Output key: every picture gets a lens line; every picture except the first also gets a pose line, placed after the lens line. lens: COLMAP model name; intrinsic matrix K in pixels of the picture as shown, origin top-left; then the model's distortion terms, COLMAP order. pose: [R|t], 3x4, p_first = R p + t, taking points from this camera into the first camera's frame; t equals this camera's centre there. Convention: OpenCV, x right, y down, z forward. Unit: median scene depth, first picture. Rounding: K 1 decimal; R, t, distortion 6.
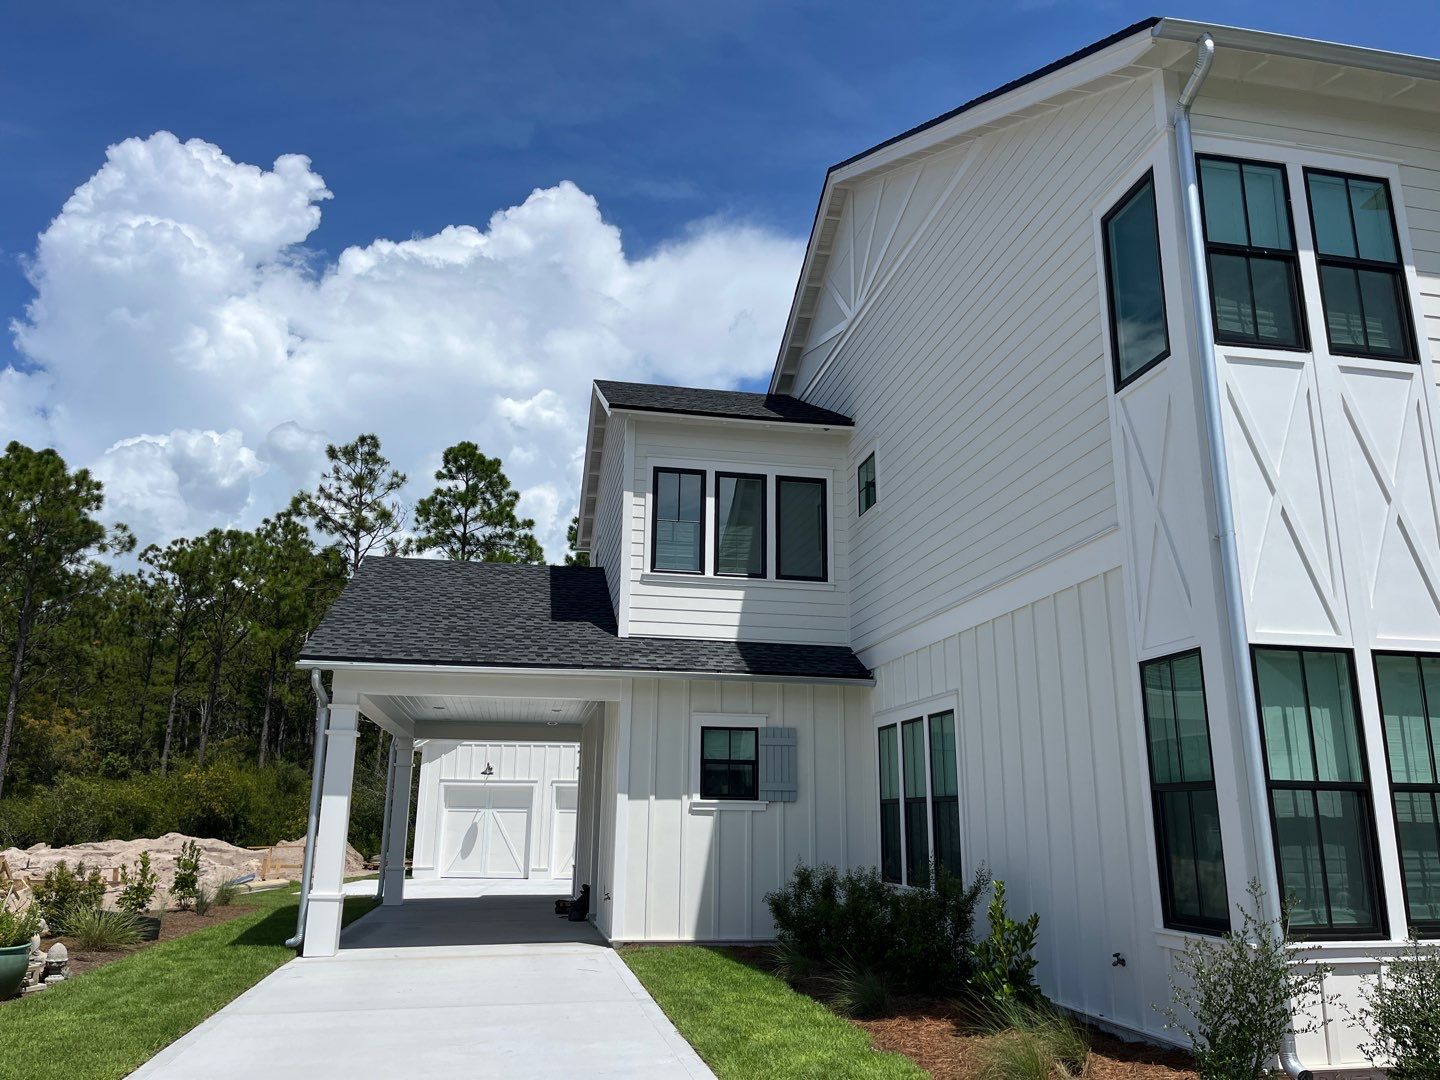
lens RADIAL K [[1080.5, 0, 719.4], [0, 1080.5, 532.6], [0, 0, 1]] dist [0.032196, -0.047422]
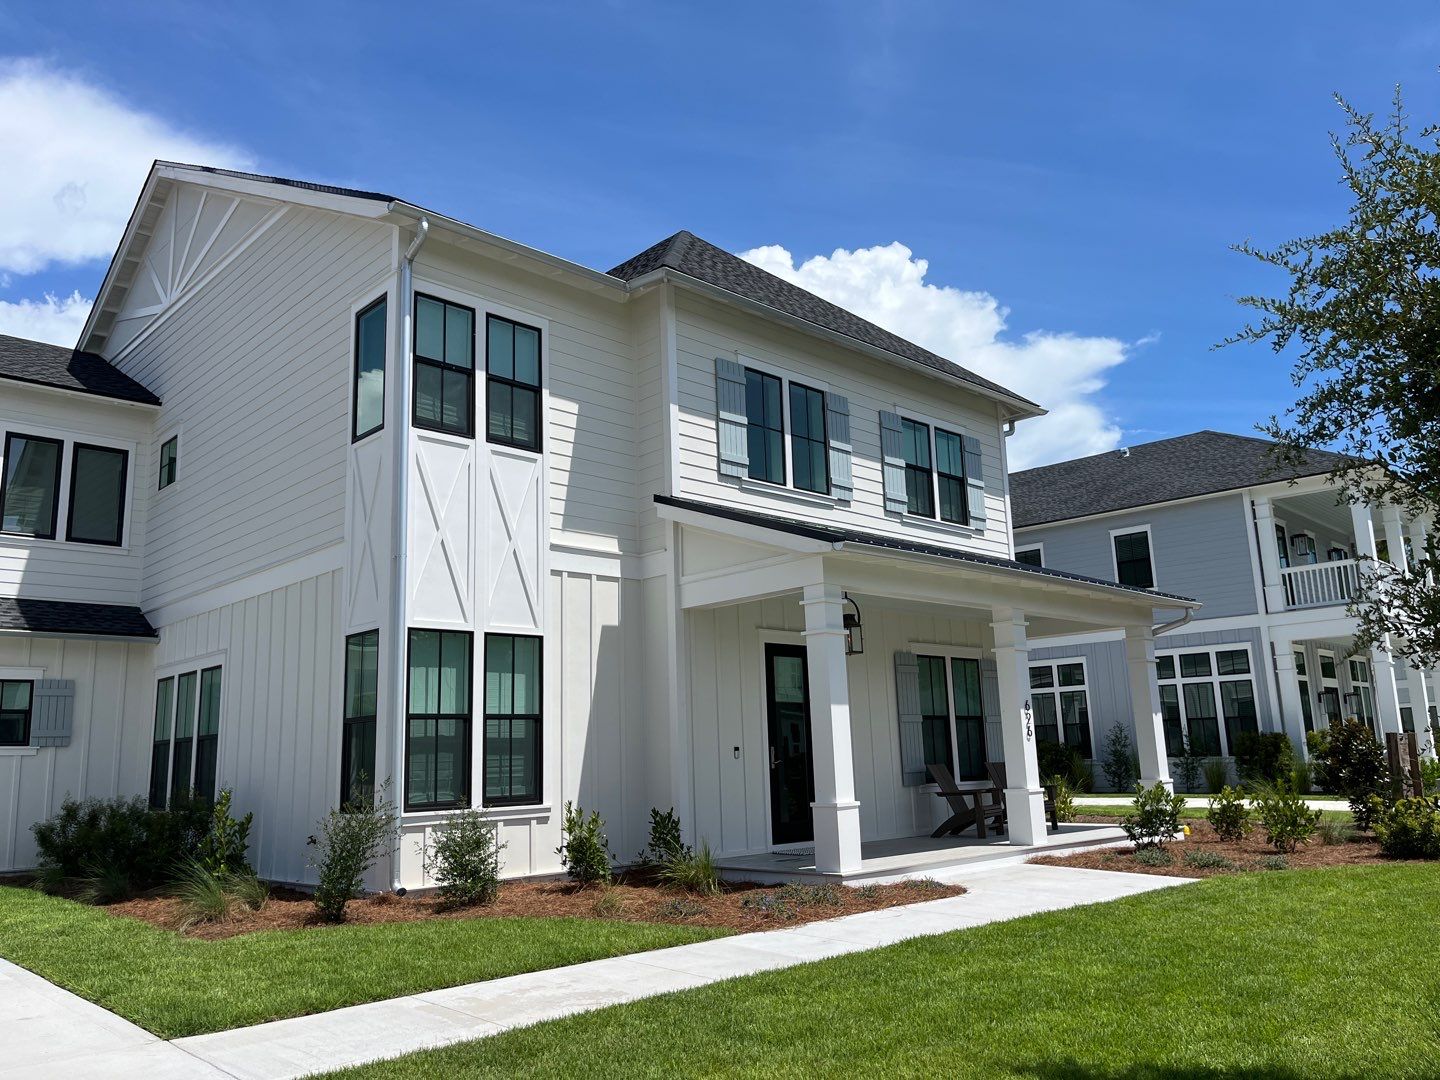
lens RADIAL K [[1080.5, 0, 738.8], [0, 1080.5, 544.0], [0, 0, 1]] dist [0.032196, -0.047422]
pose [[0.826663, 0.063892, 0.559058, 0.004280], [-0.097854, 0.994717, 0.031013, -0.092318], [-0.554123, -0.080344, 0.828548, -0.446513]]
